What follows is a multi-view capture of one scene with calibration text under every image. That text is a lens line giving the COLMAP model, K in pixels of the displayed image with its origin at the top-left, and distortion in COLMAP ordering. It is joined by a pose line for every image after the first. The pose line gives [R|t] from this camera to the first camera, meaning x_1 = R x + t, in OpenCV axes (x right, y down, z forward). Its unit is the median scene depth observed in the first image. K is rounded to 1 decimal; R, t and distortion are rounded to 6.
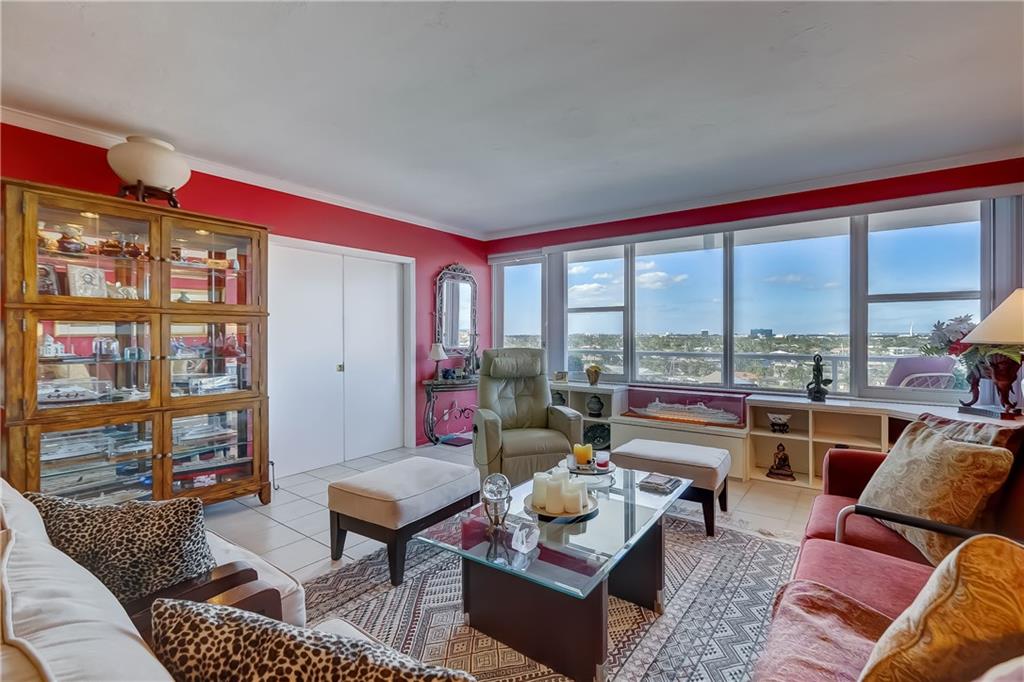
lens RADIAL K [[464.3, 0, 511.3], [0, 464.3, 334.5], [0, 0, 1]] dist [0.002474, 0.000820]
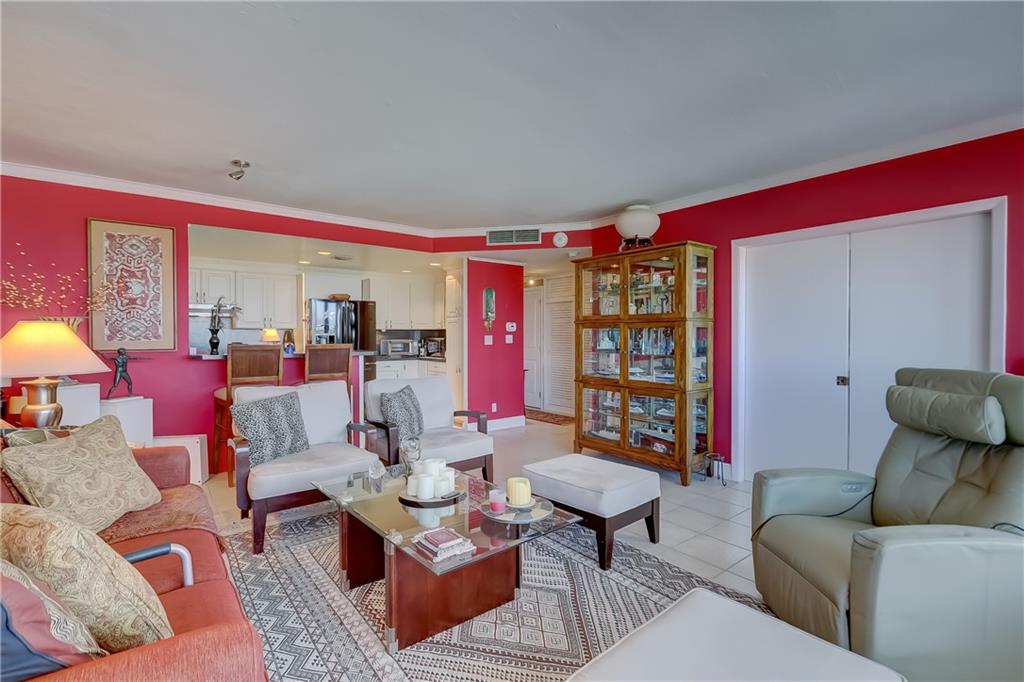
lens RADIAL K [[464.3, 0, 516.5], [0, 464.3, 337.8], [0, 0, 1]] dist [0.002474, 0.000820]
pose [[-0.242899, 0.006831, -0.970027, 0.823095], [-0.002230, 0.999969, 0.007600, -0.008043], [0.970049, 0.004009, -0.242876, 1.061798]]
